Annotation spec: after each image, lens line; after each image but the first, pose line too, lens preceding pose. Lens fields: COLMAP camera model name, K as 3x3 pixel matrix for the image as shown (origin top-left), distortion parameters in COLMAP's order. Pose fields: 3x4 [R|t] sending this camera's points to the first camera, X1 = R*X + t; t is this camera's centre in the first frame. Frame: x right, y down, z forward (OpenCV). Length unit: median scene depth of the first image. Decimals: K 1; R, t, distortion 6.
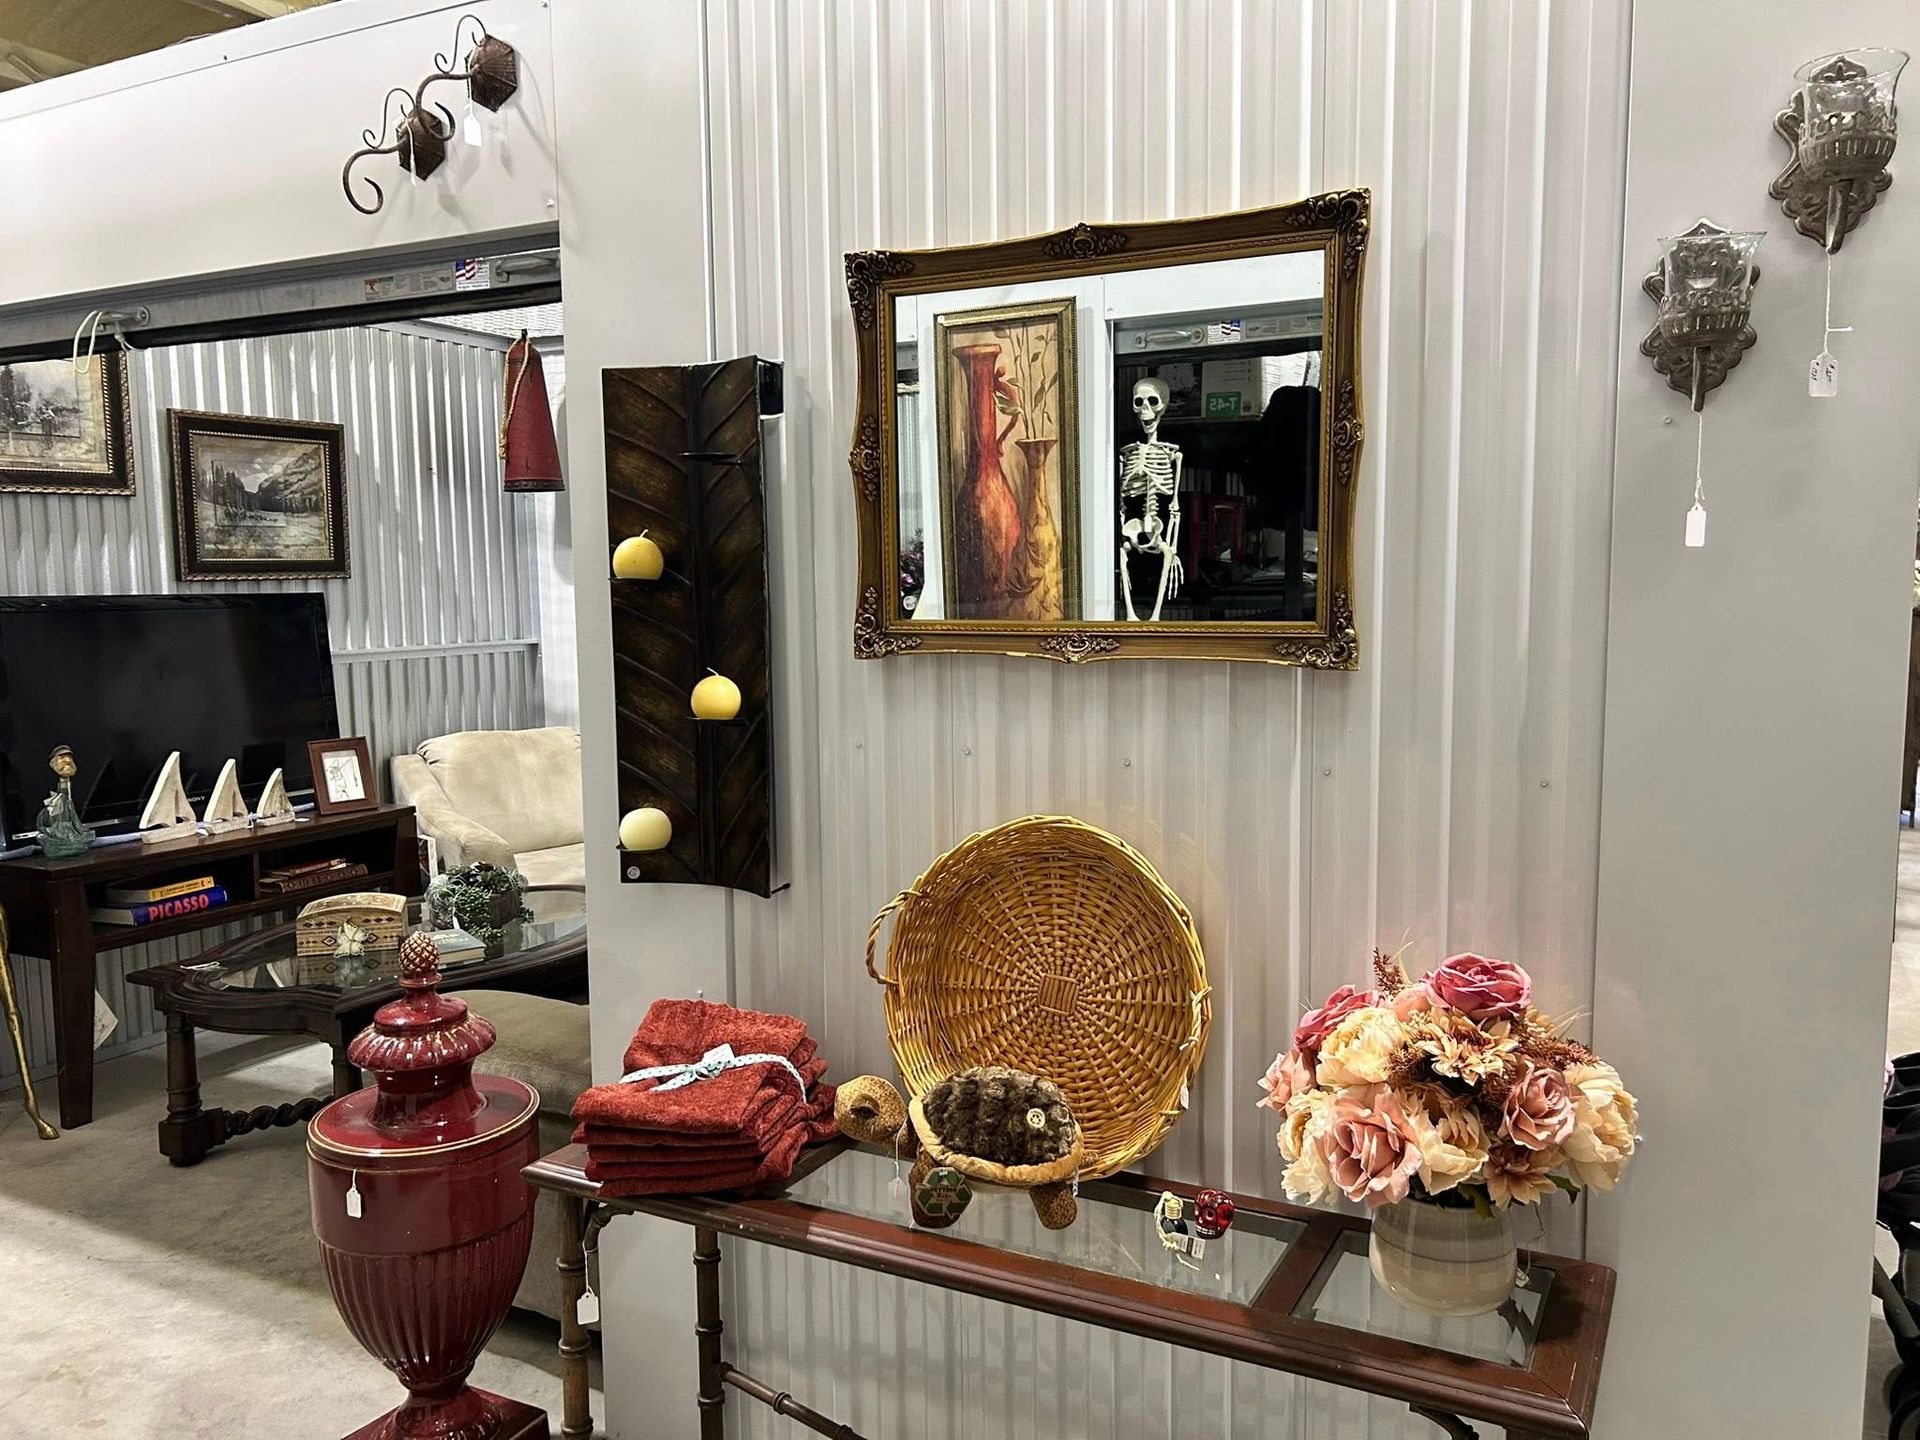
lens RADIAL K [[1436.7, 0, 956.7], [0, 1436.7, 720.8], [0, 0, 1]] dist [0.076340, -0.089507]
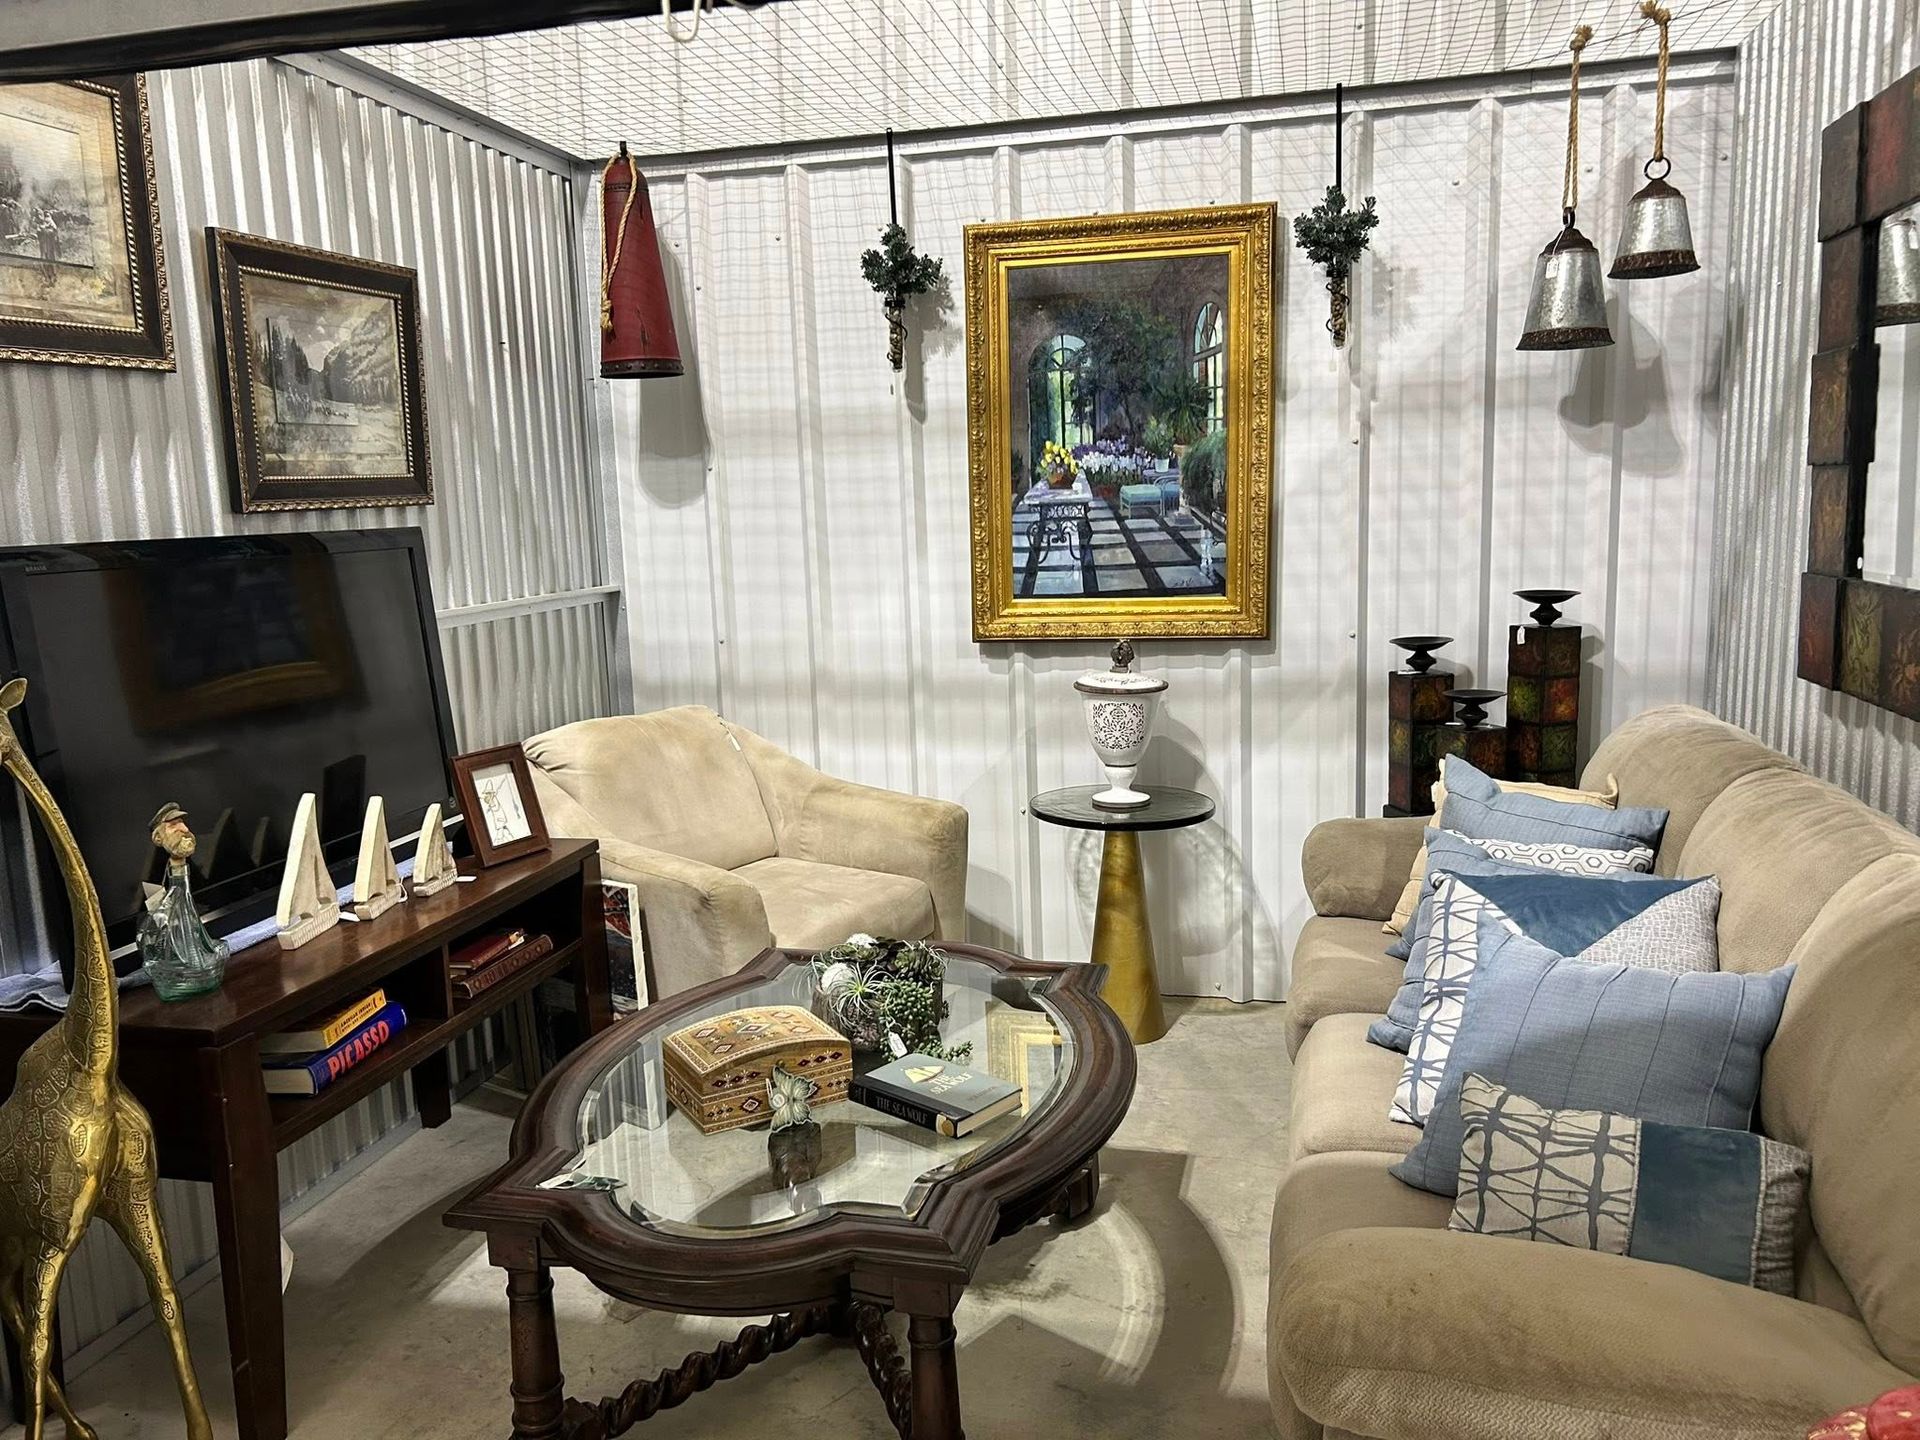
lens RADIAL K [[1436.7, 0, 956.7], [0, 1436.7, 720.8], [0, 0, 1]] dist [0.076340, -0.089507]
pose [[0.971389, -0.053949, 0.231287, -0.377253], [0.040769, 0.997281, 0.061392, -0.032612], [-0.233970, -0.050206, 0.970947, 0.316491]]
